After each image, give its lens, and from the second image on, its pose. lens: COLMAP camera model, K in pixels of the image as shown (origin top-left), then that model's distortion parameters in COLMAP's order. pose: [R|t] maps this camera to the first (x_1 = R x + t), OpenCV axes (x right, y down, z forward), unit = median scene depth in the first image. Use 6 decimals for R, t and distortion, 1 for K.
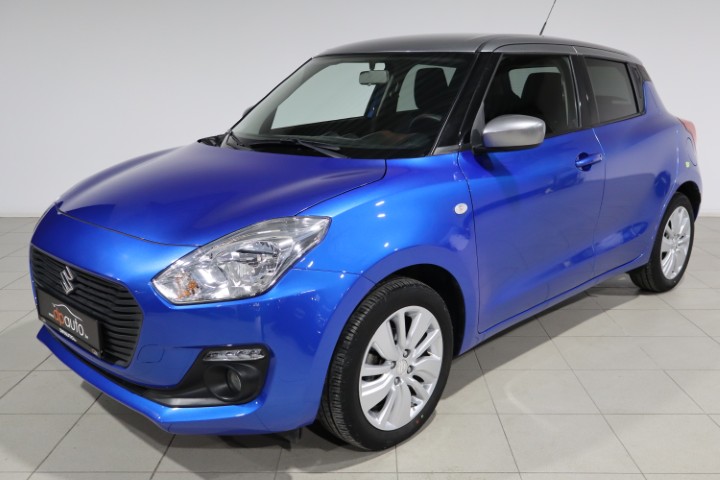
lens RADIAL K [[707.4, 0, 362.6], [0, 707.4, 241.7], [0, 0, 1]] dist [0.503916, 0.011933]
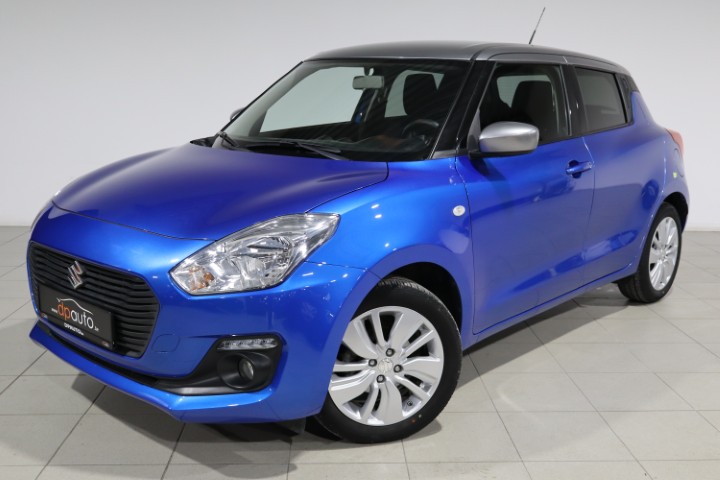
lens RADIAL K [[784.9, 0, 357.2], [0, 784.9, 238.3], [0, 0, 1]] dist [0.710115, -0.019718]
pose [[0.998905, 0.012828, 0.044995, -0.055346], [-0.011489, 0.999487, -0.029886, 0.027494], [-0.045355, 0.029336, 0.998540, -0.129763]]
